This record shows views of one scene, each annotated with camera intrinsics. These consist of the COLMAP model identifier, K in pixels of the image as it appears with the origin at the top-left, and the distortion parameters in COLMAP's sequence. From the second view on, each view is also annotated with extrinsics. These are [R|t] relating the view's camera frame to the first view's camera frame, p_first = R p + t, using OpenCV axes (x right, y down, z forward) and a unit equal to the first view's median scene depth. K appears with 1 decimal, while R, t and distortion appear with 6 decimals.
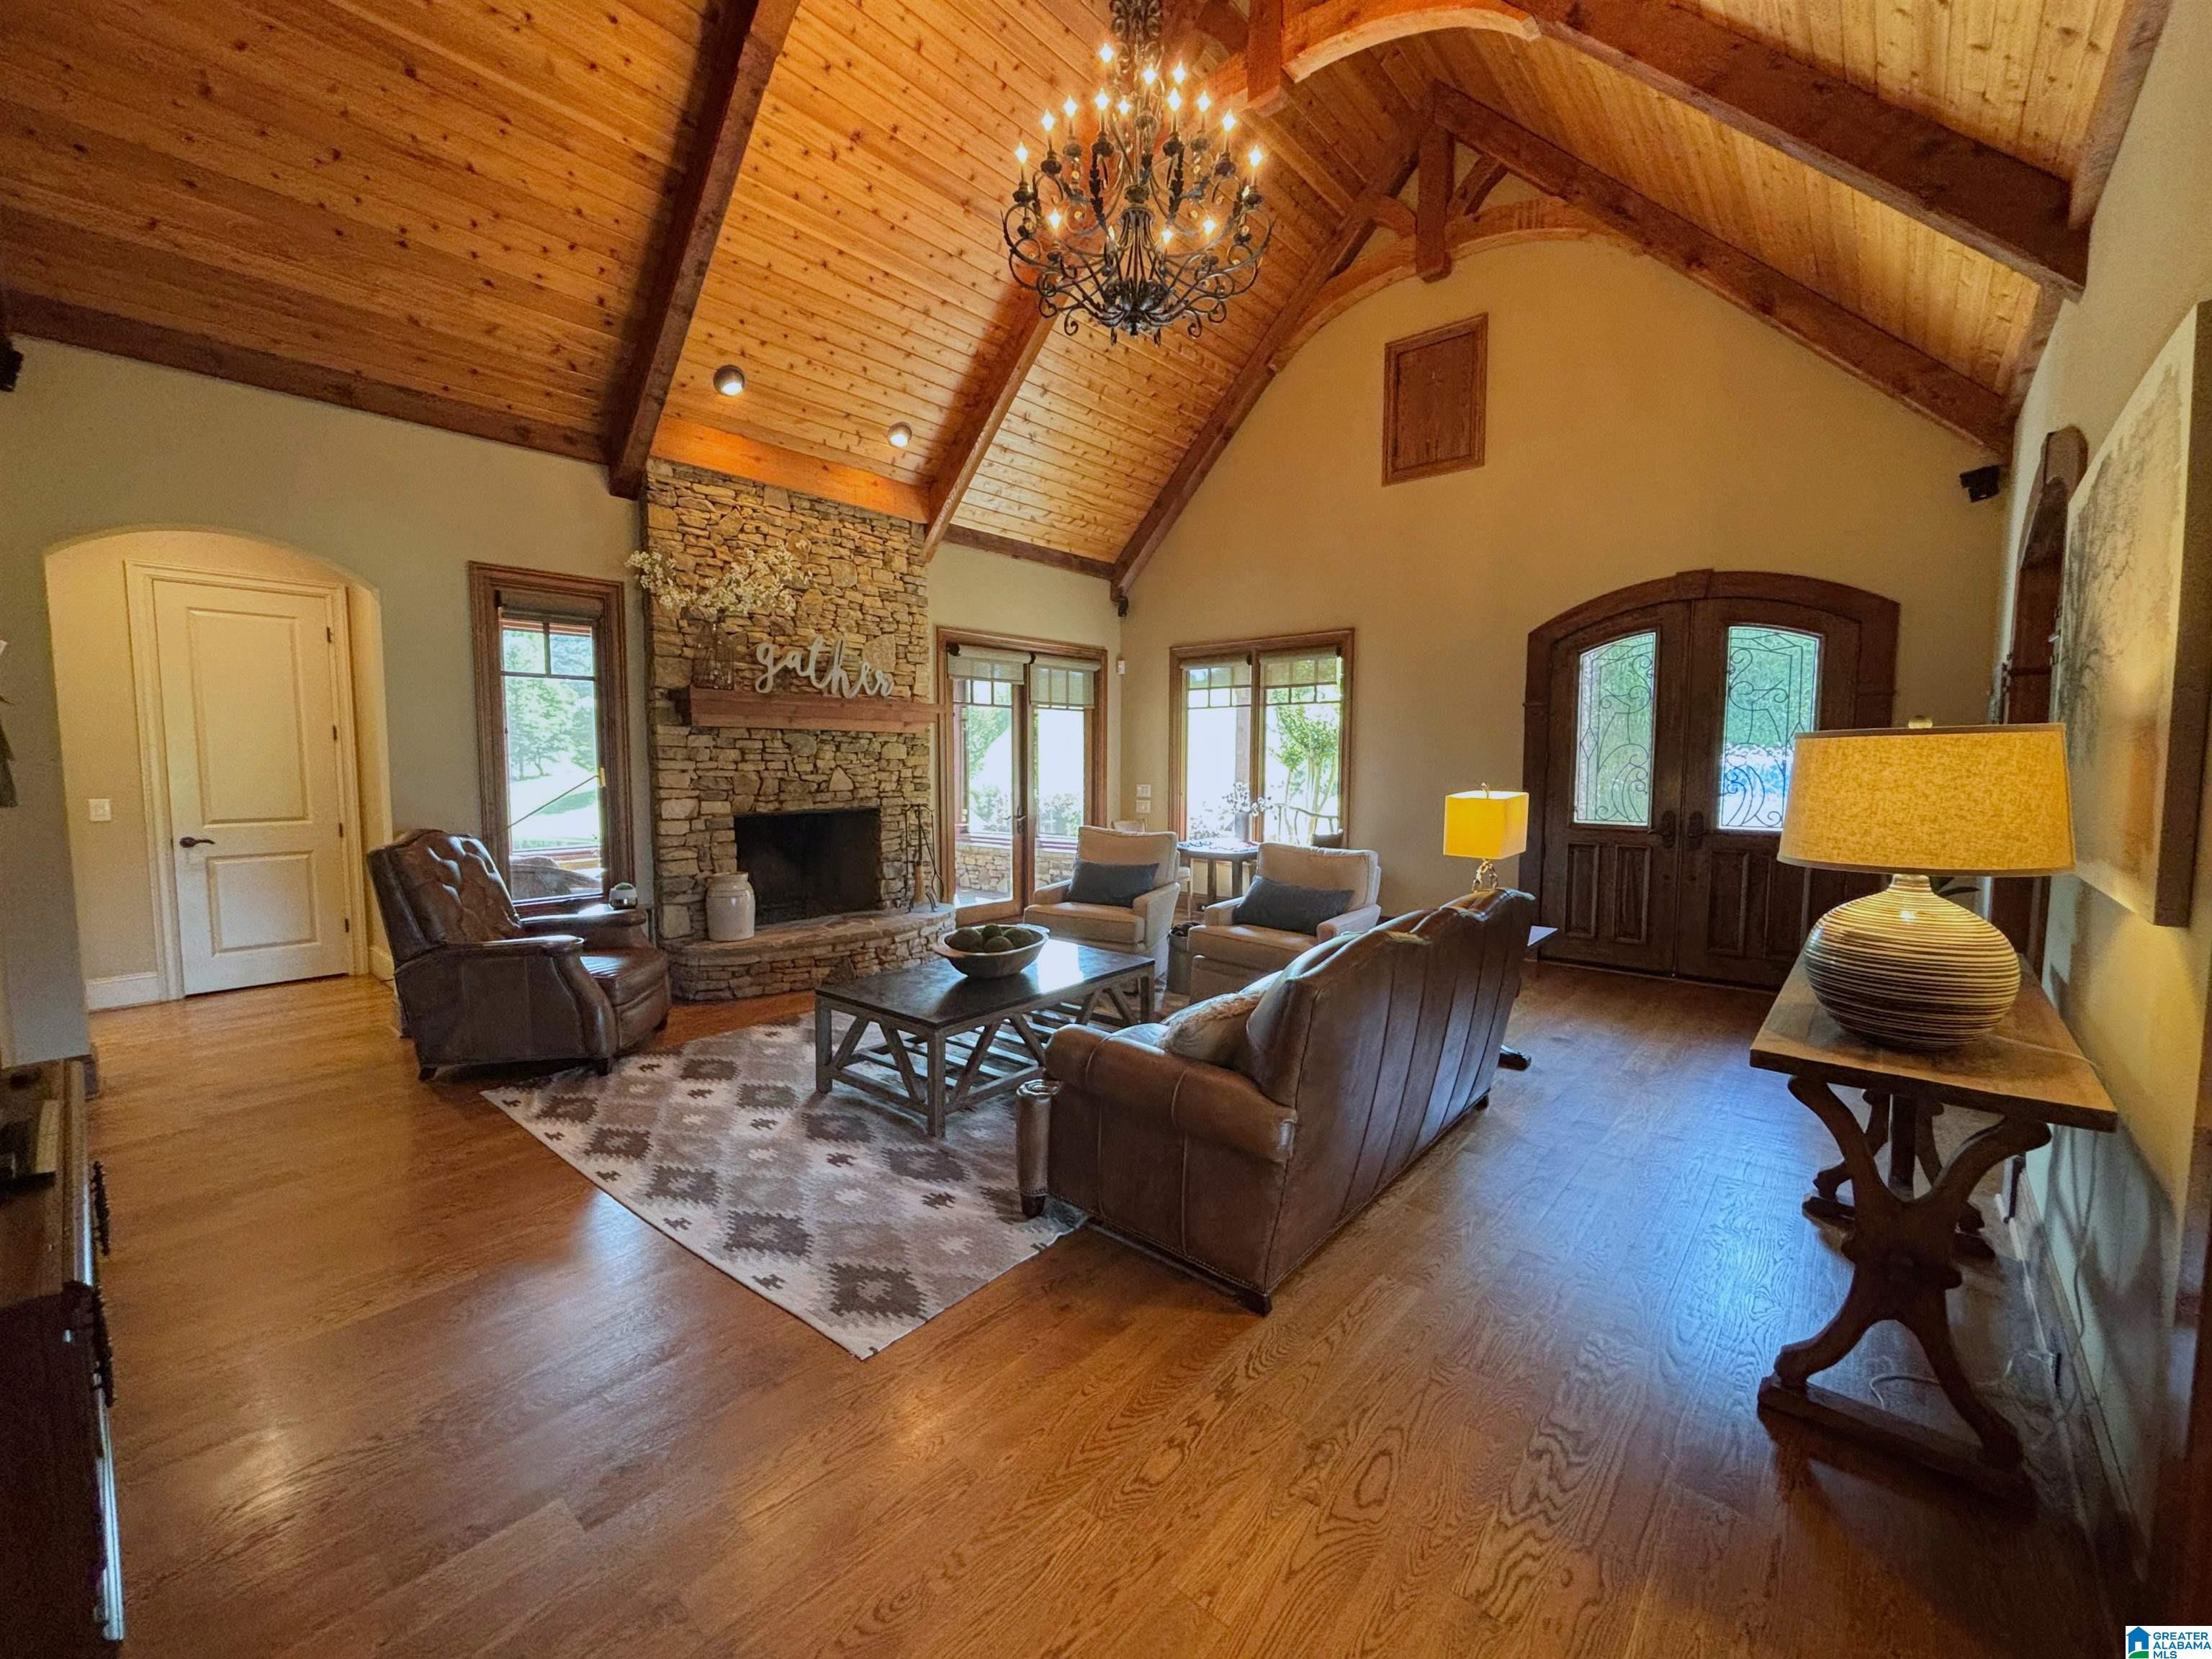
lens RADIAL K [[902.9, 0, 1102.2], [0, 902.9, 830.3], [0, 0, 1]] dist [0.003425, -0.000994]
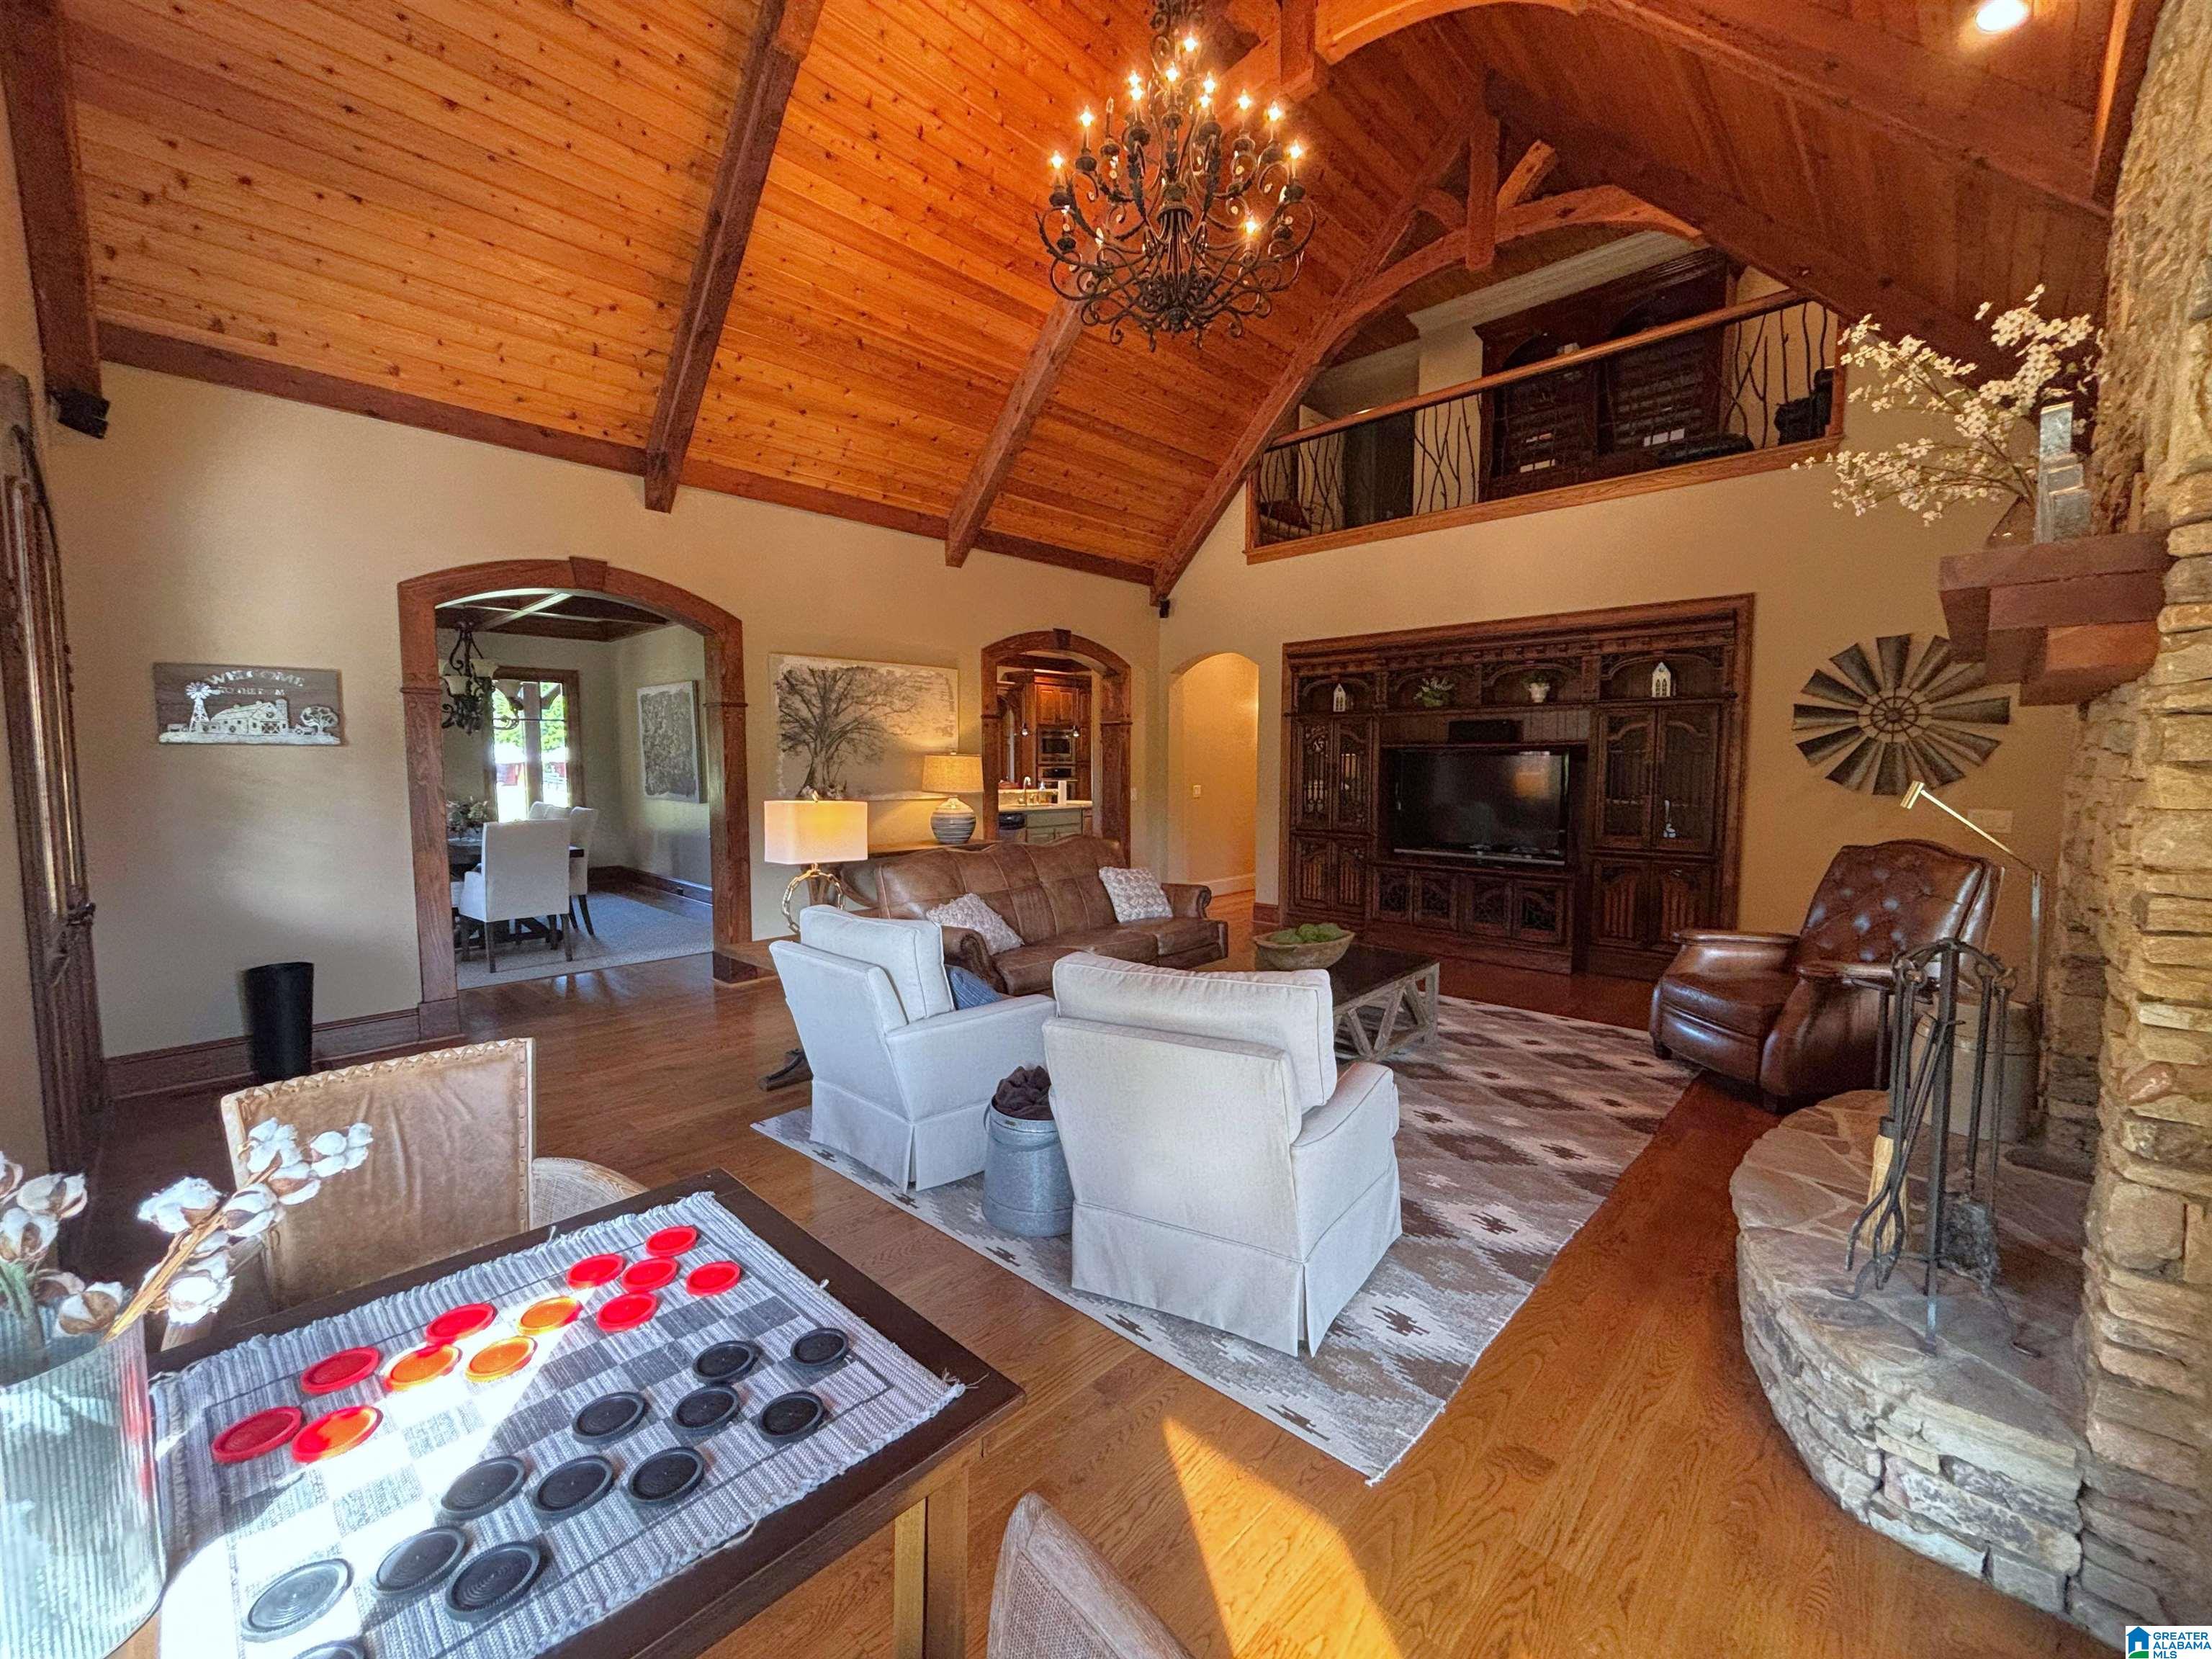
lens RADIAL K [[902.9, 0, 1100.4], [0, 902.9, 825.5], [0, 0, 1]] dist [0.003425, -0.000994]
pose [[-0.998154, 0.003358, 0.060645, 0.040850], [0.012141, 0.989351, 0.145045, -0.119341], [-0.059512, 0.145513, -0.987565, 1.426288]]
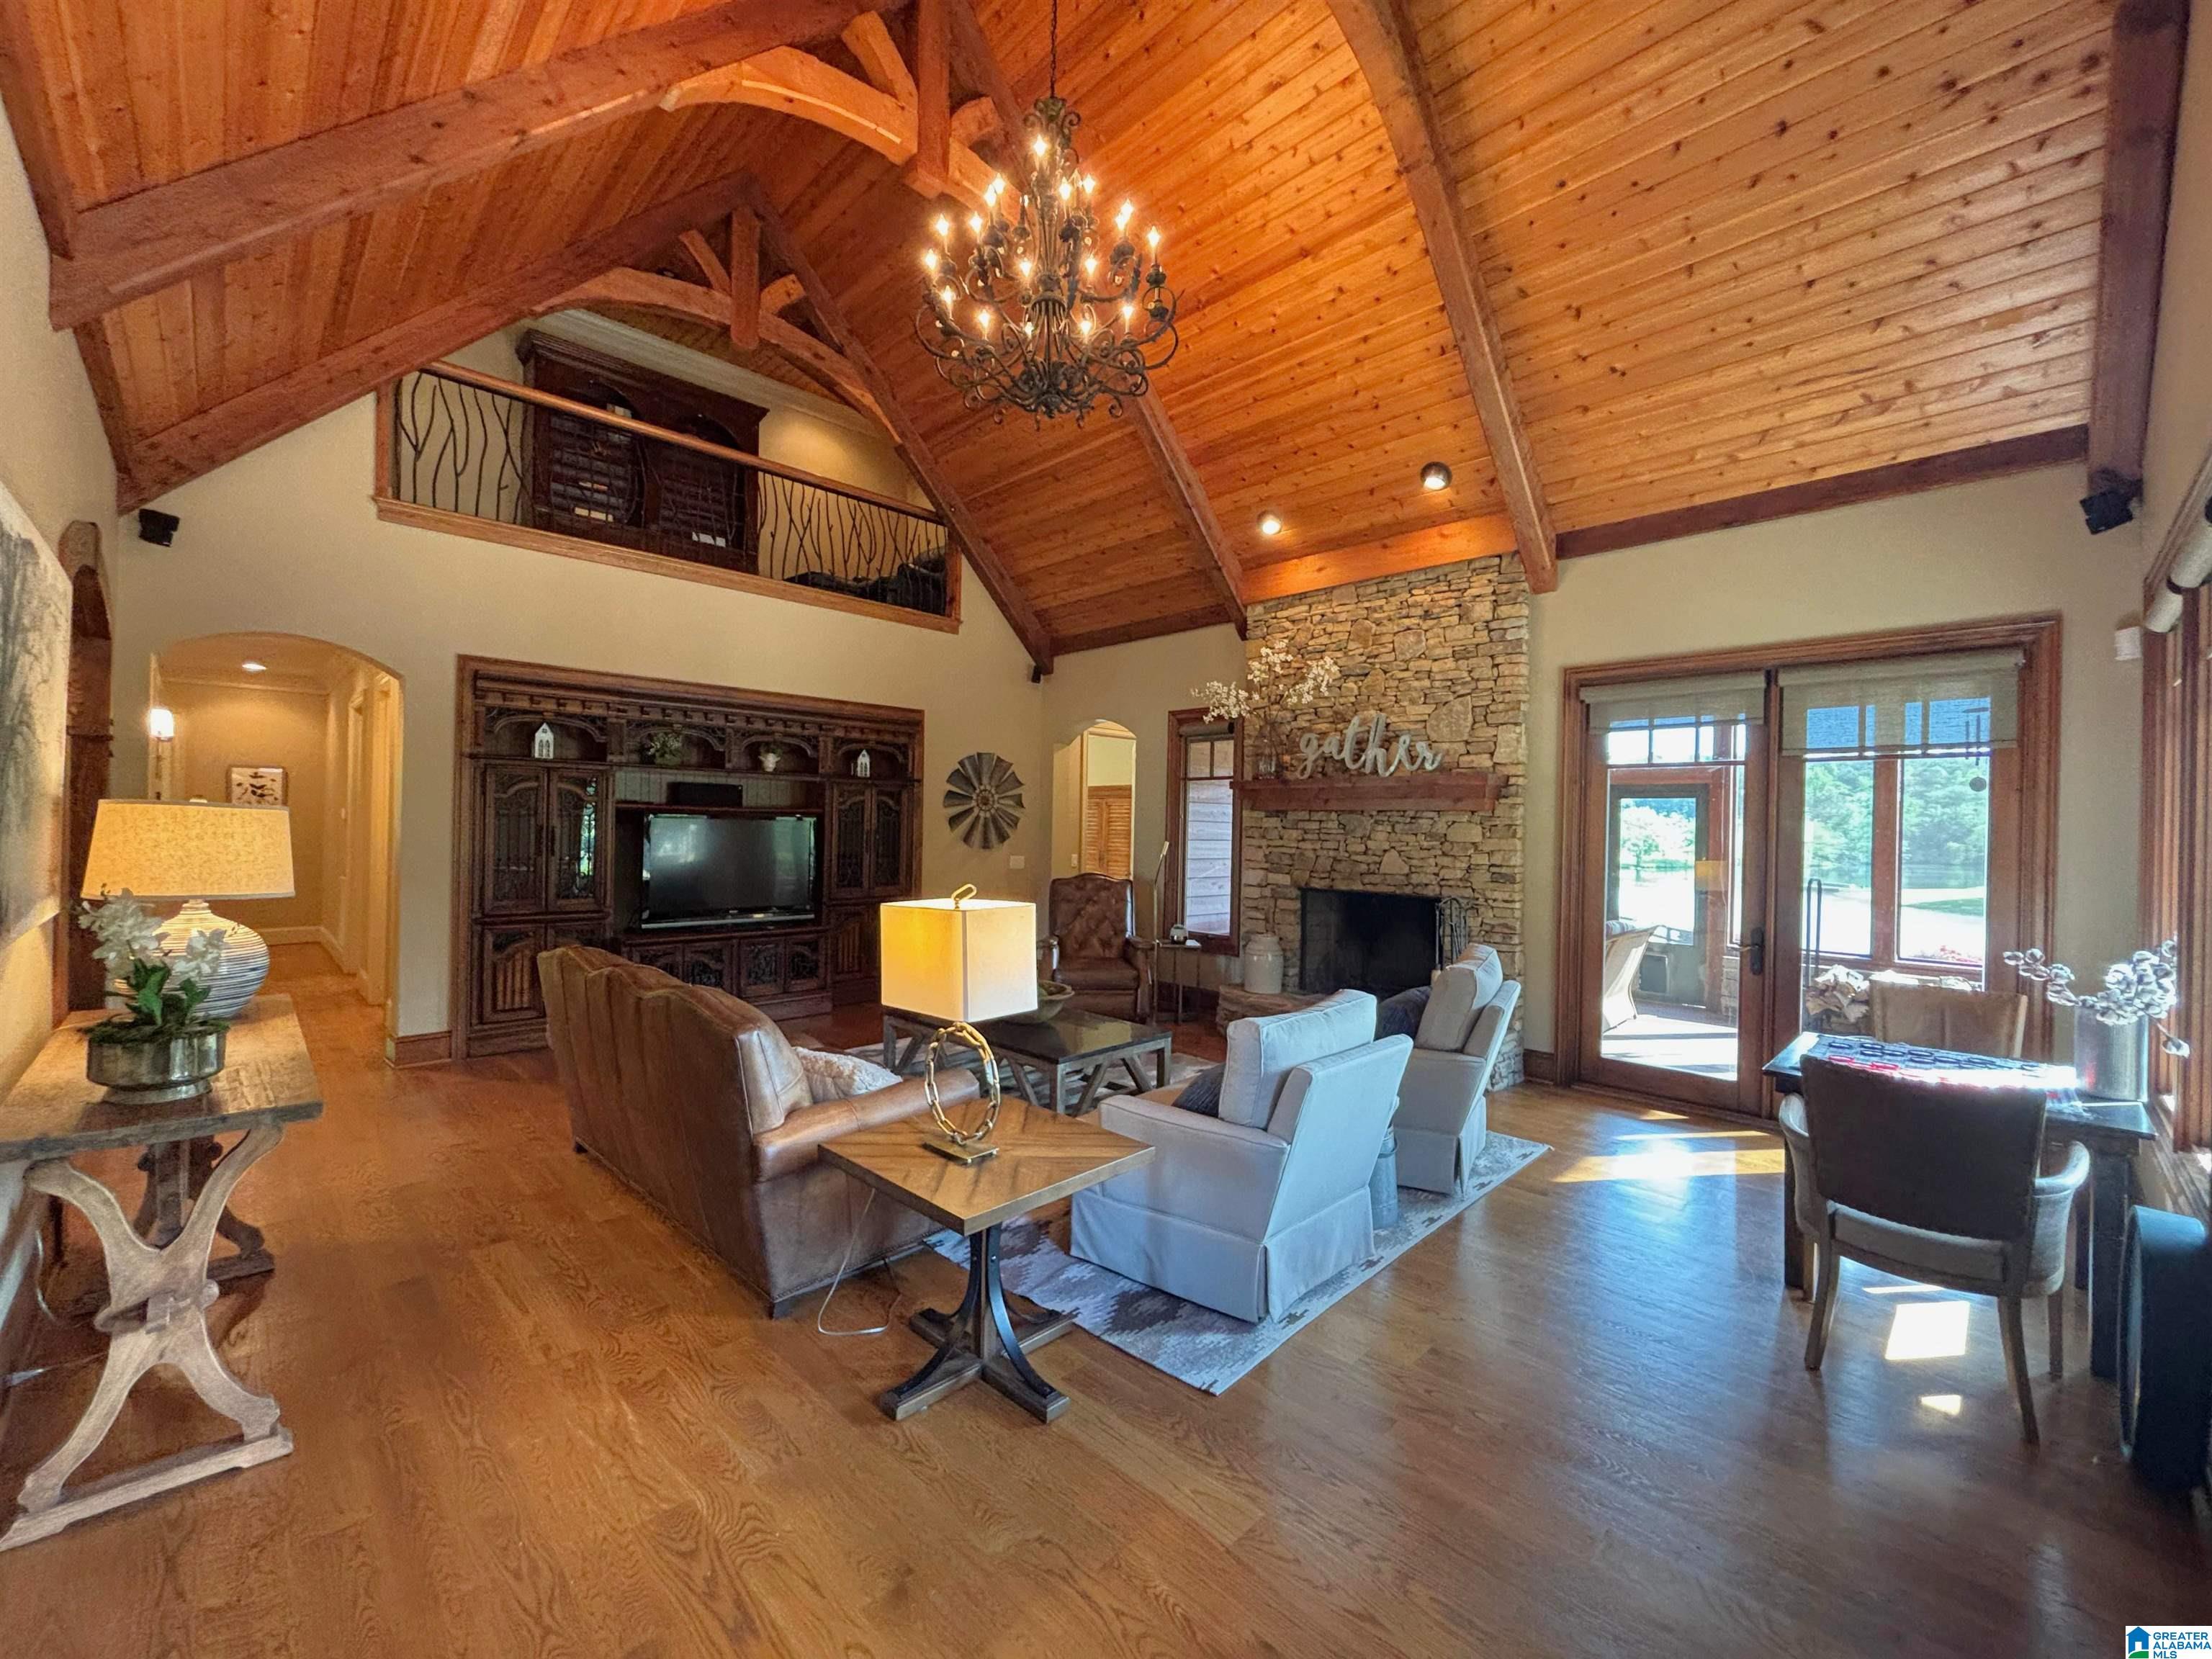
lens RADIAL K [[902.9, 0, 1099.4], [0, 902.9, 833.4], [0, 0, 1]] dist [0.003425, -0.000994]
pose [[-0.082840, 0.011546, -0.996496, 0.721078], [-0.089387, 0.995816, 0.018969, -0.081327], [0.992546, 0.090645, -0.081462, 0.817689]]
